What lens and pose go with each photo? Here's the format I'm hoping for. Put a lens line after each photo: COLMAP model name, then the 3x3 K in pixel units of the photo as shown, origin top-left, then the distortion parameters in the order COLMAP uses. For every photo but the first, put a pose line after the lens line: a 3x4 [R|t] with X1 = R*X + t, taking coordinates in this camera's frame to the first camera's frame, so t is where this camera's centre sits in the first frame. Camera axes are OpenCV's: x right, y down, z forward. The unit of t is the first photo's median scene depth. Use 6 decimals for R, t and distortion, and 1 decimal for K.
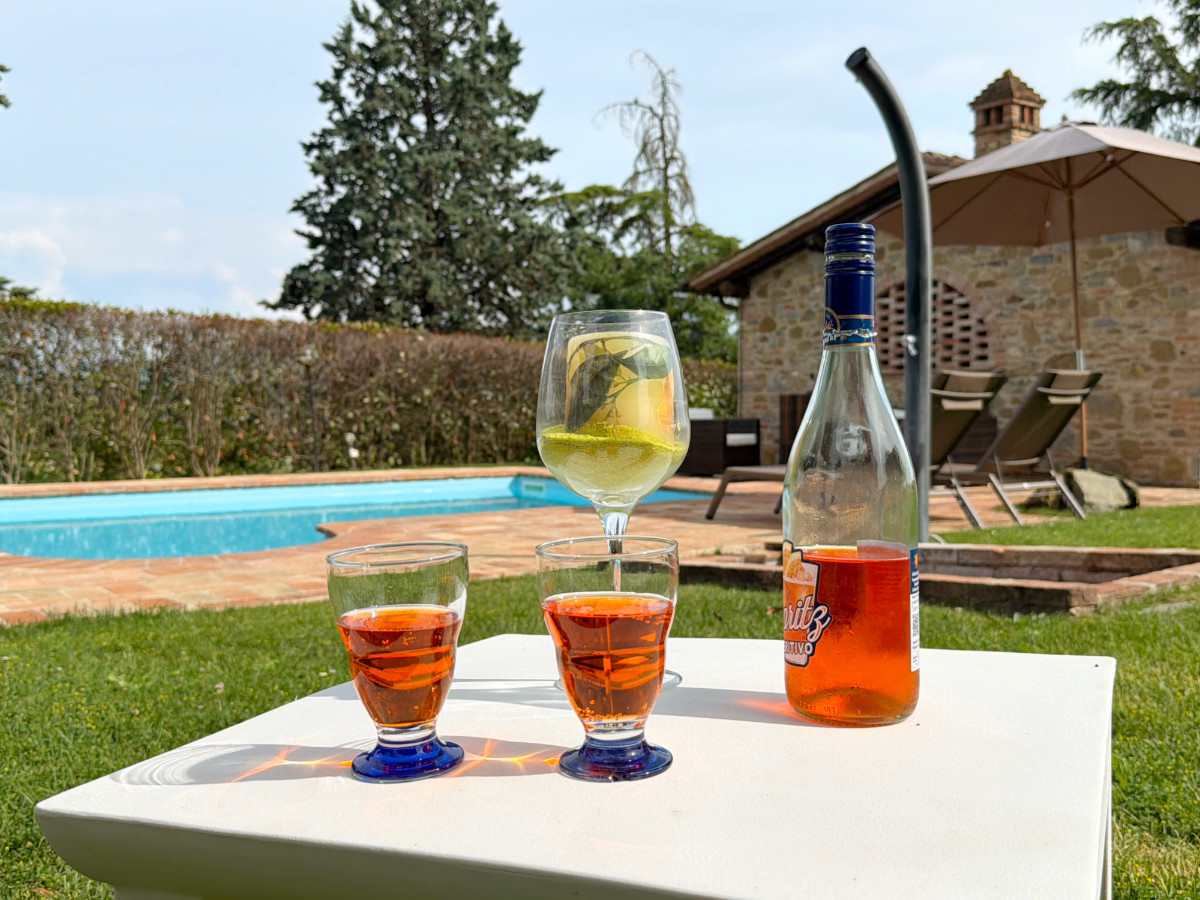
lens RADIAL K [[1163.9, 0, 602.2], [0, 1163.9, 461.0], [0, 0, 1]] dist [0.202174, -0.468808]
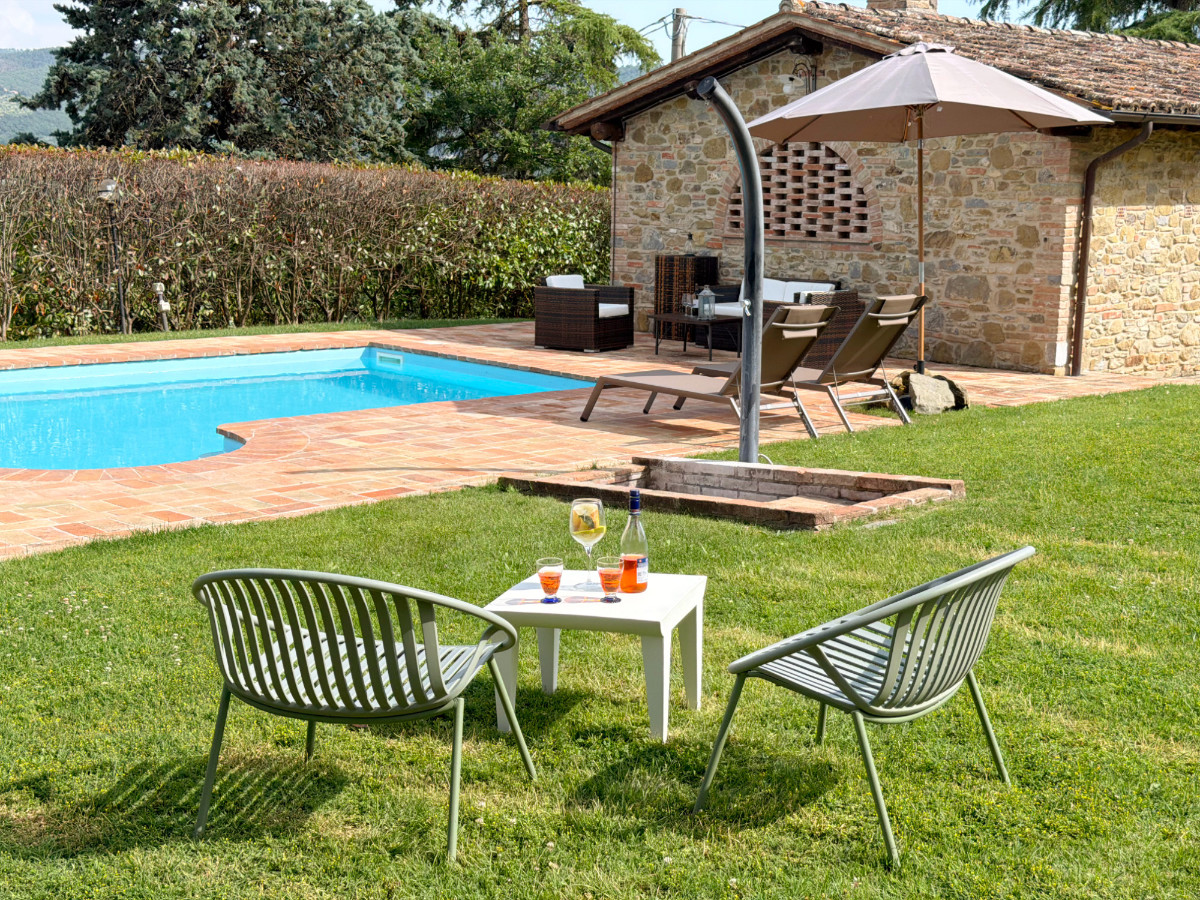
lens RADIAL K [[1623.4, 0, 600.0], [0, 1623.4, 450.0], [0, 0, 1]] dist [0.148437, 0.026299]
pose [[0.993757, -0.001509, 0.111558, -0.038121], [-0.011890, 0.992781, 0.119347, -0.064202], [-0.110932, -0.119928, 0.986565, -0.305582]]
